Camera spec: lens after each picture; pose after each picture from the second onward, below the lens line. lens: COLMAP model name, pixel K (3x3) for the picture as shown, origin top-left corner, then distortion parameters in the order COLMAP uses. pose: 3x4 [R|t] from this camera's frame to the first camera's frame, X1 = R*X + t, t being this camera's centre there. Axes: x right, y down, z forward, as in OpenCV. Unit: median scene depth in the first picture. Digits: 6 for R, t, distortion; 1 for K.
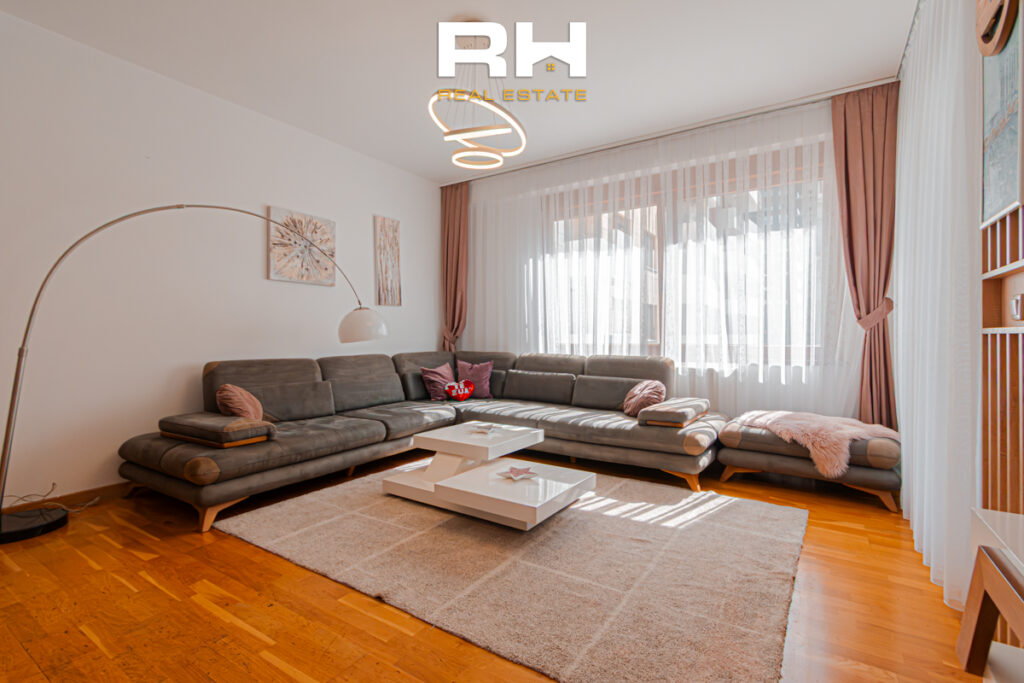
lens RADIAL K [[458.2, 0, 536.3], [0, 458.2, 332.8], [0, 0, 1]] dist [0.000014, 0.000224]
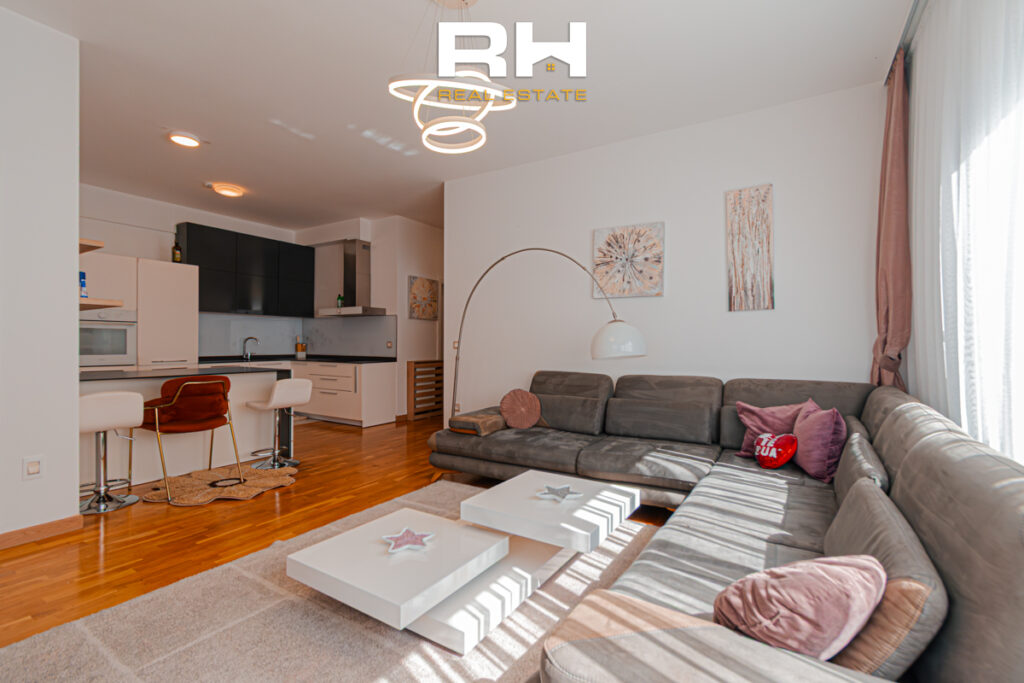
lens RADIAL K [[458.2, 0, 510.0], [0, 458.2, 339.6], [0, 0, 1]] dist [0.000014, 0.000224]
pose [[-0.011555, -0.010197, -0.999881, 0.463632], [-0.001890, 0.999946, -0.010176, -0.008342], [0.999931, 0.001773, -0.011574, 0.761916]]
